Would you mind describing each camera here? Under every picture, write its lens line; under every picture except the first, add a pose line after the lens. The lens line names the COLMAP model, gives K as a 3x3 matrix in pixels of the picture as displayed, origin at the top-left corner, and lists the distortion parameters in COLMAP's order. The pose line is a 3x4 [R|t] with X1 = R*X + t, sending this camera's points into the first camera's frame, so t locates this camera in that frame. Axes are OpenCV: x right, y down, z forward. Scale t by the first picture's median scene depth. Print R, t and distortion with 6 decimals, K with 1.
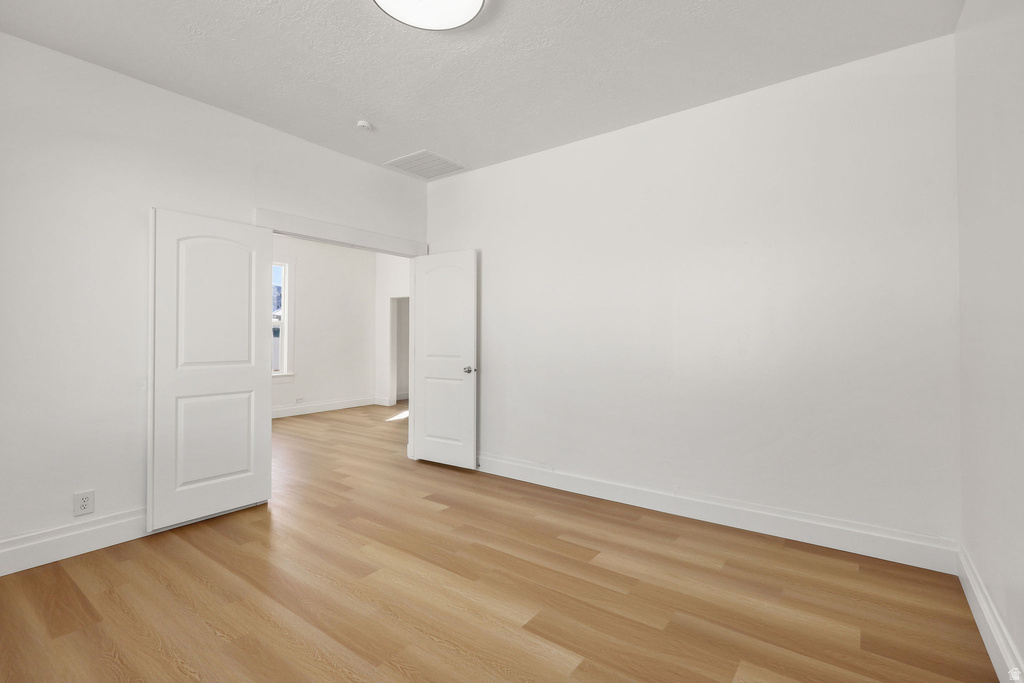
lens RADIAL K [[477.4, 0, 510.0], [0, 477.4, 336.0], [0, 0, 1]] dist [0.000847, 0.000113]
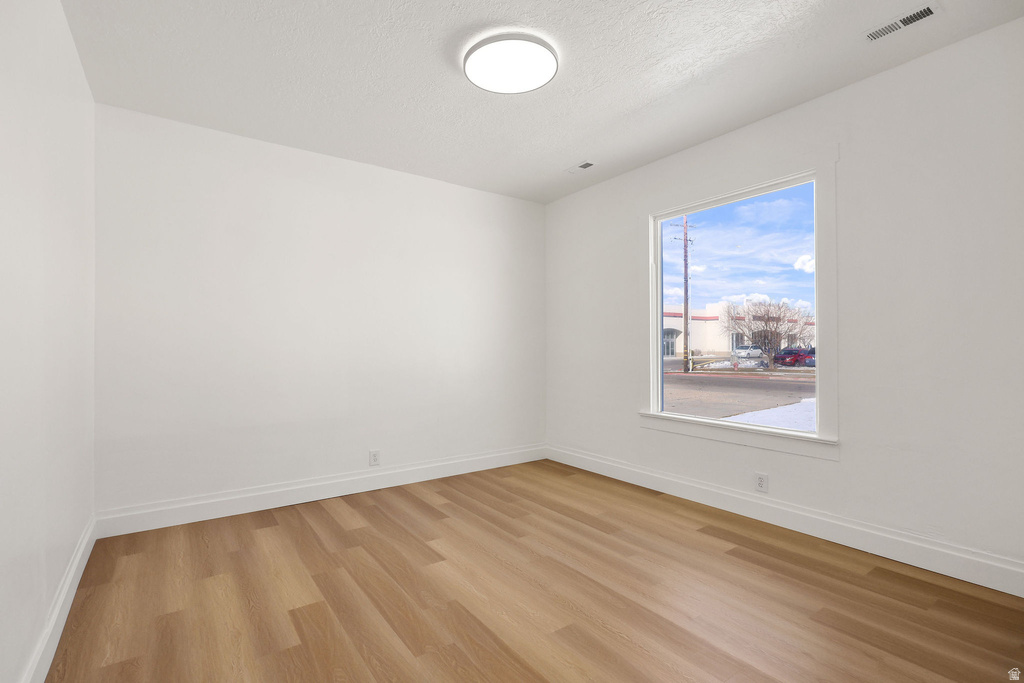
lens RADIAL K [[471.0, 0, 506.9], [0, 471.0, 343.5], [0, 0, 1]] dist [0.002546, 0.000199]
pose [[-0.949474, 0.001487, 0.313842, -0.406579], [-0.001359, 0.999960, -0.008851, 0.004064], [-0.313842, -0.008830, -0.949434, 1.612054]]
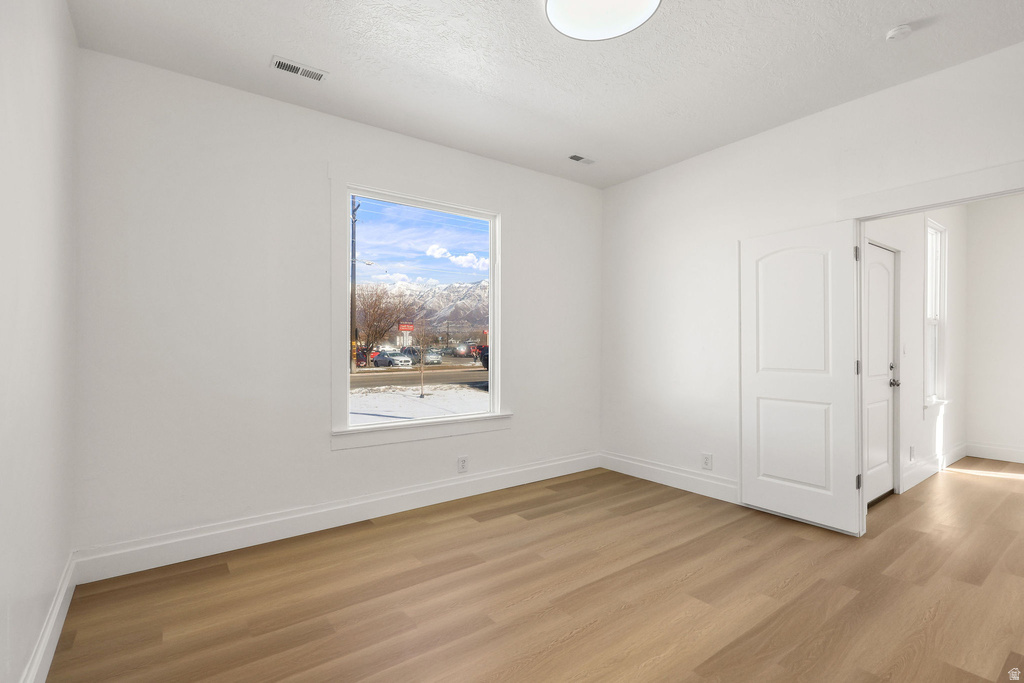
lens RADIAL K [[471.0, 0, 506.9], [0, 471.0, 343.5], [0, 0, 1]] dist [0.002546, 0.000199]
pose [[-0.298538, -0.010316, -0.954342, 0.615913], [0.002721, 0.999928, -0.011660, 0.010337], [0.954394, -0.006078, -0.298488, 0.813717]]
